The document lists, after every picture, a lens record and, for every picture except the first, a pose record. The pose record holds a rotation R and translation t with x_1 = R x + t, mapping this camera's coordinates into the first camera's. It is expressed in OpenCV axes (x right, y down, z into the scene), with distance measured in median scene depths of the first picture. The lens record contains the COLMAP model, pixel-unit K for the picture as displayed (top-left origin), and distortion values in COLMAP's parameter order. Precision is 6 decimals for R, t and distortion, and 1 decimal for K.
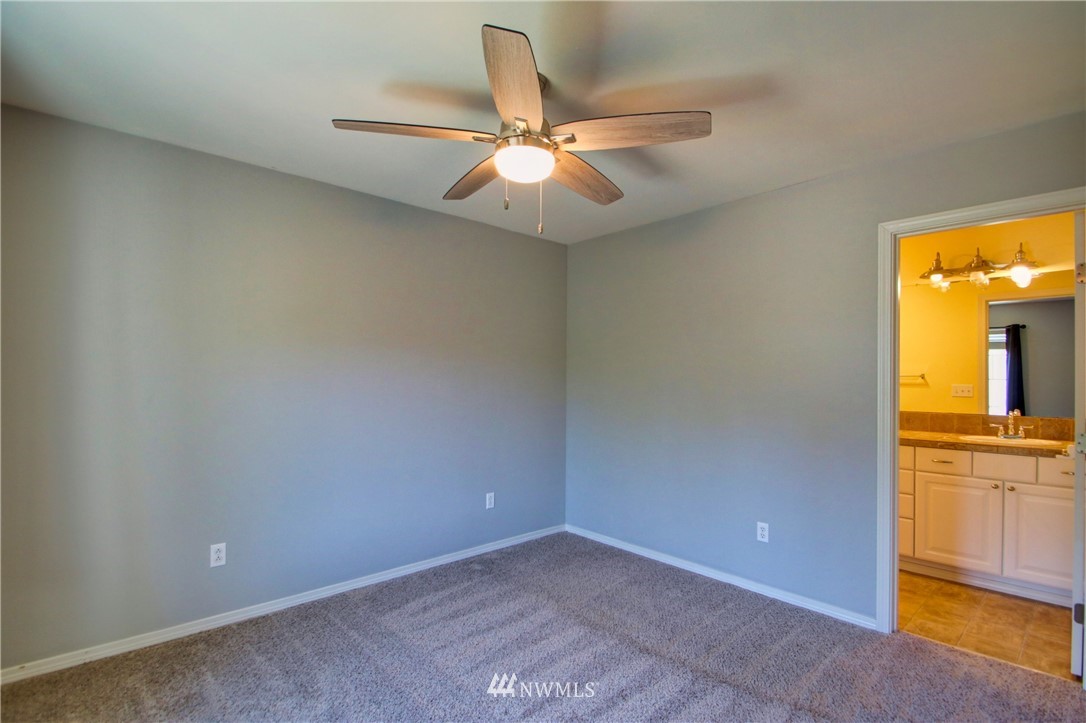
lens RADIAL K [[509.0, 0, 550.0], [0, 509.0, 380.3], [0, 0, 1]] dist [0.018758, -0.023128]
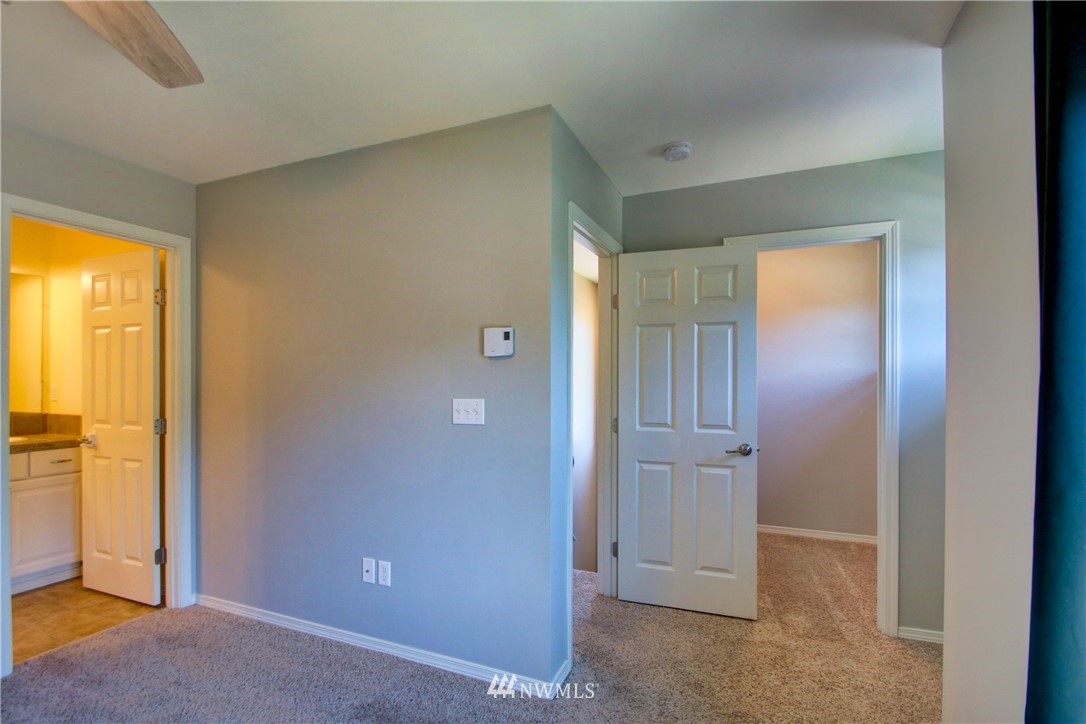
lens RADIAL K [[503.2, 0, 552.2], [0, 503.2, 374.8], [0, 0, 1]] dist [0.021463, -0.021236]
pose [[-0.427153, 0.003149, 0.904174, -0.483899], [-0.000846, 0.999992, -0.003882, -0.004786], [-0.904179, -0.002424, -0.427147, 0.531885]]
